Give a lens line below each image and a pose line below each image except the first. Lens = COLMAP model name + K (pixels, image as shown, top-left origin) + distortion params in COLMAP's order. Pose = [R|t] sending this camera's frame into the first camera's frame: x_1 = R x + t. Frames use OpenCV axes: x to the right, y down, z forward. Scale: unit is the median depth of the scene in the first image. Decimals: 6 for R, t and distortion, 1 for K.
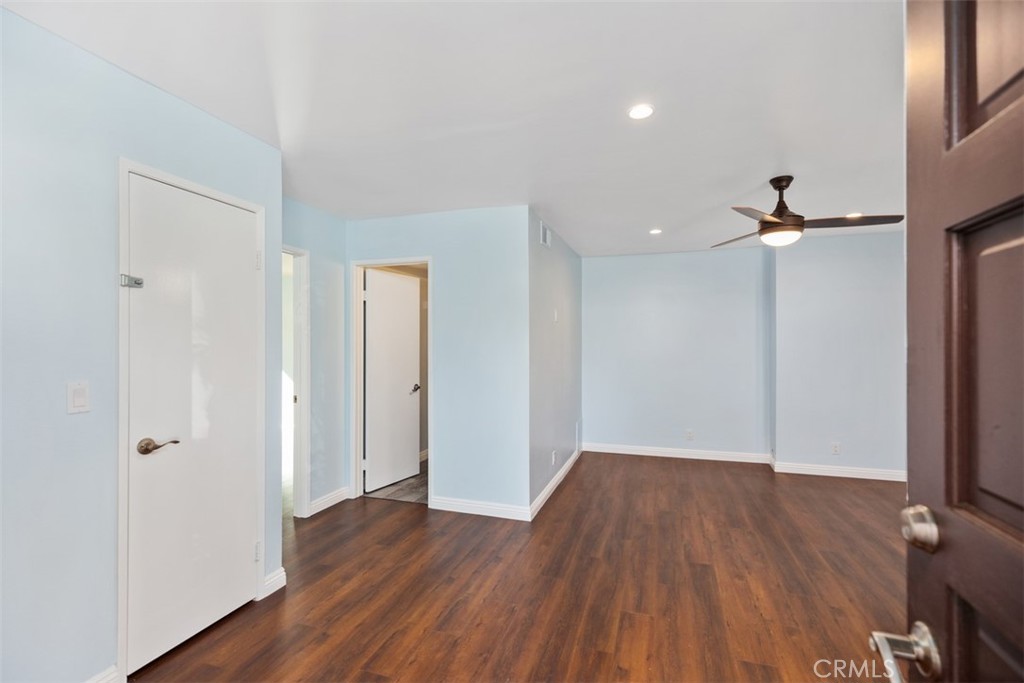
lens RADIAL K [[471.1, 0, 507.0], [0, 471.1, 342.2], [0, 0, 1]] dist [0.002644, 0.000404]
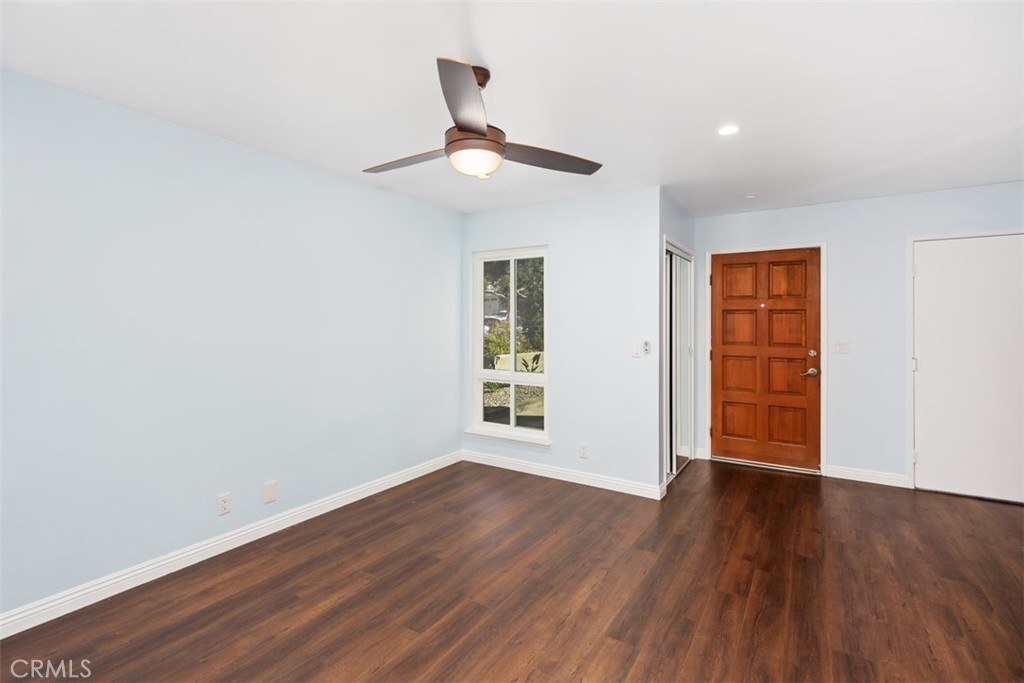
lens RADIAL K [[458.9, 0, 516.9], [0, 458.9, 321.1], [0, 0, 1]] dist [0.000147, 0.000156]
pose [[-0.969368, -0.000203, 0.245614, 0.393857], [-0.002212, 0.999966, -0.007906, 0.003834], [-0.245604, -0.008207, -0.969335, 1.706339]]
